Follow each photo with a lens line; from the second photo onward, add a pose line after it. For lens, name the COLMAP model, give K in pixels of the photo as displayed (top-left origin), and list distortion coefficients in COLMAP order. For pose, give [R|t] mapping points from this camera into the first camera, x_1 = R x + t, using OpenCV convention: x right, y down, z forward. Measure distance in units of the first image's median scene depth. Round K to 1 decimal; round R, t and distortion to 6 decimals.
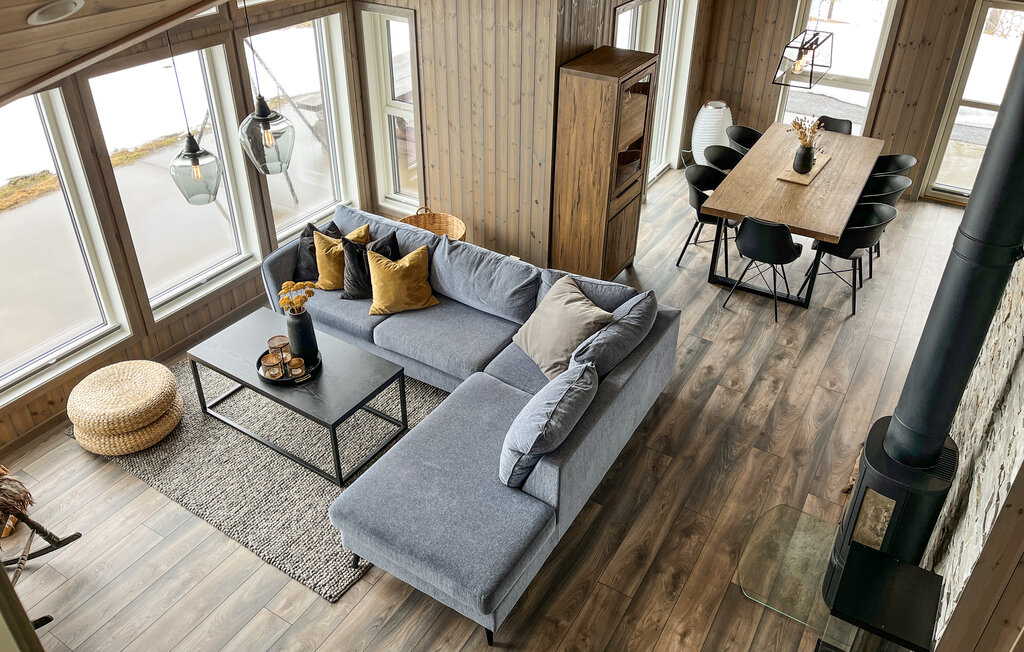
lens RADIAL K [[760.3, 0, 508.0], [0, 760.3, 266.6], [0, 0, 1]] dist [0.057497, -0.064624]
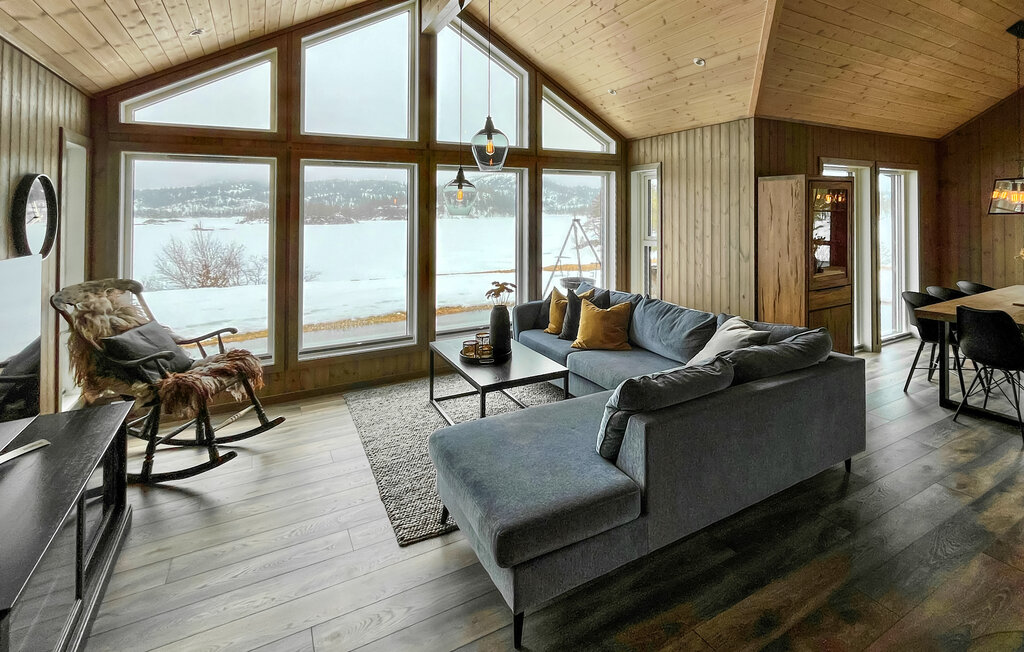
lens RADIAL K [[503.4, 0, 574.1], [0, 503.4, 199.9], [0, 0, 1]] dist [0.000096, -0.000531]
pose [[0.895269, -0.013138, -0.445332, 0.170803], [-0.218887, 0.857642, -0.465338, 0.226640], [0.388049, 0.514080, 0.764944, 0.285374]]
